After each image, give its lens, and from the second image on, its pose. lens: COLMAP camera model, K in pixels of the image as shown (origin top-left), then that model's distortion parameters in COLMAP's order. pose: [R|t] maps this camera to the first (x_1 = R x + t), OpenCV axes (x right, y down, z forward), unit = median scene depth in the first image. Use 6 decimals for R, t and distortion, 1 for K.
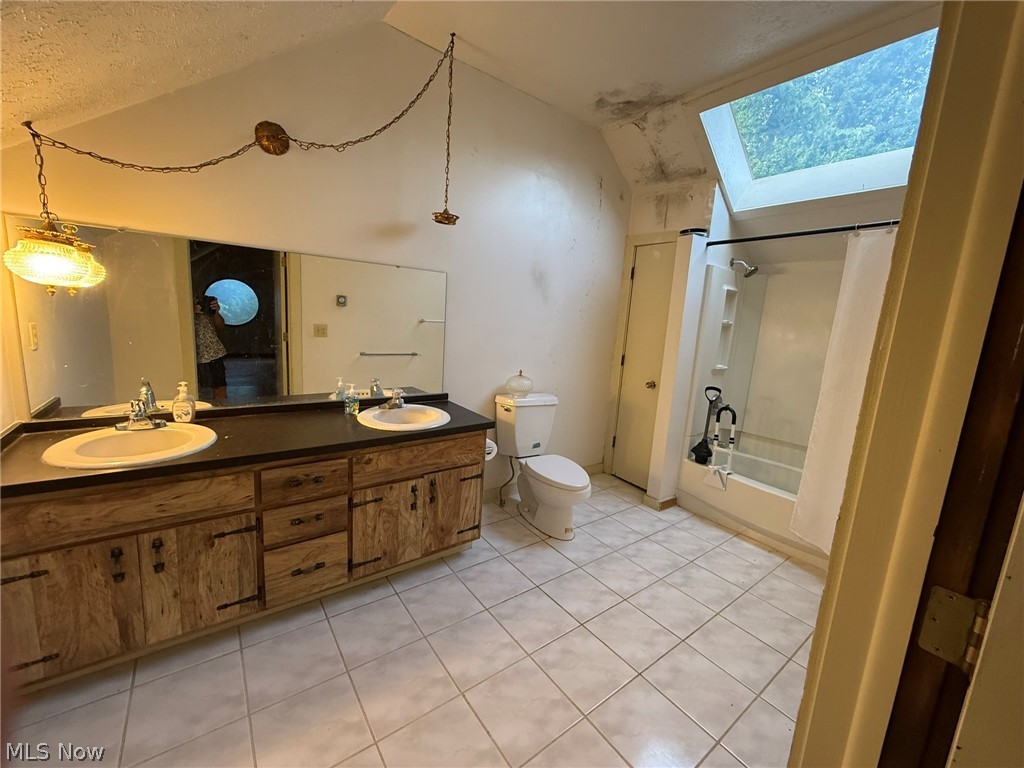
lens RADIAL K [[408.4, 0, 511.3], [0, 408.4, 385.5], [0, 0, 1]] dist [0.000705, 0.000076]
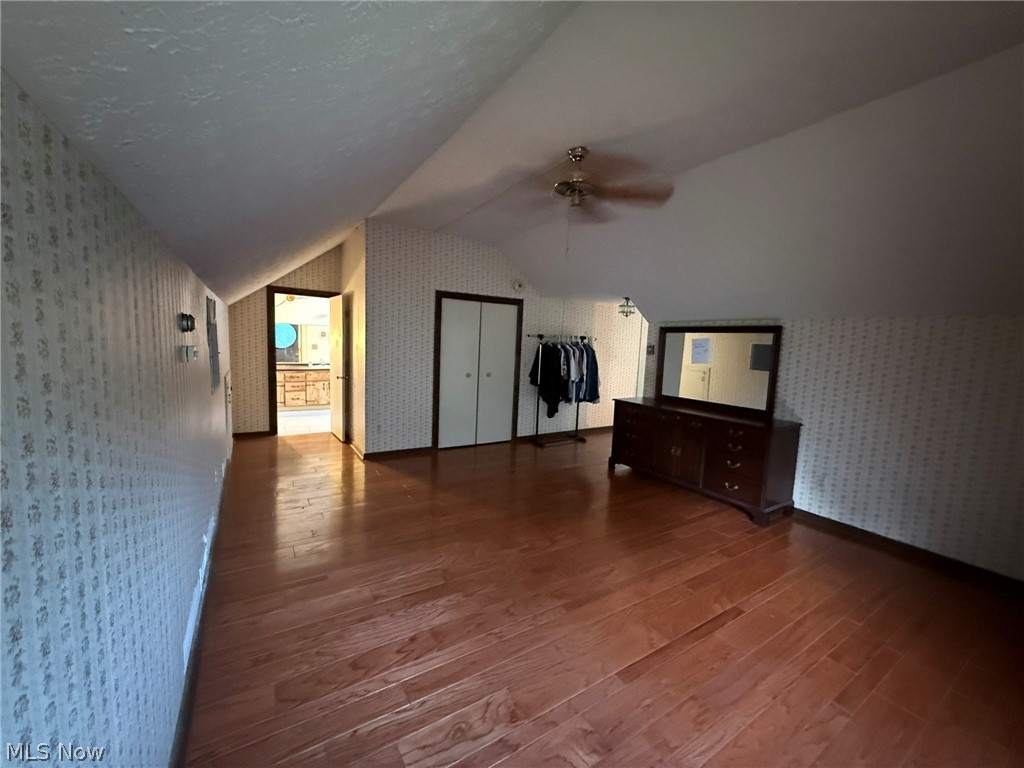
lens RADIAL K [[408.4, 0, 511.3], [0, 408.4, 385.5], [0, 0, 1]] dist [0.000705, 0.000076]
pose [[0.996677, -0.013958, -0.080251, 2.015753], [0.009231, 0.998217, -0.058967, 0.560792], [0.080931, 0.058030, 0.995029, -2.958489]]
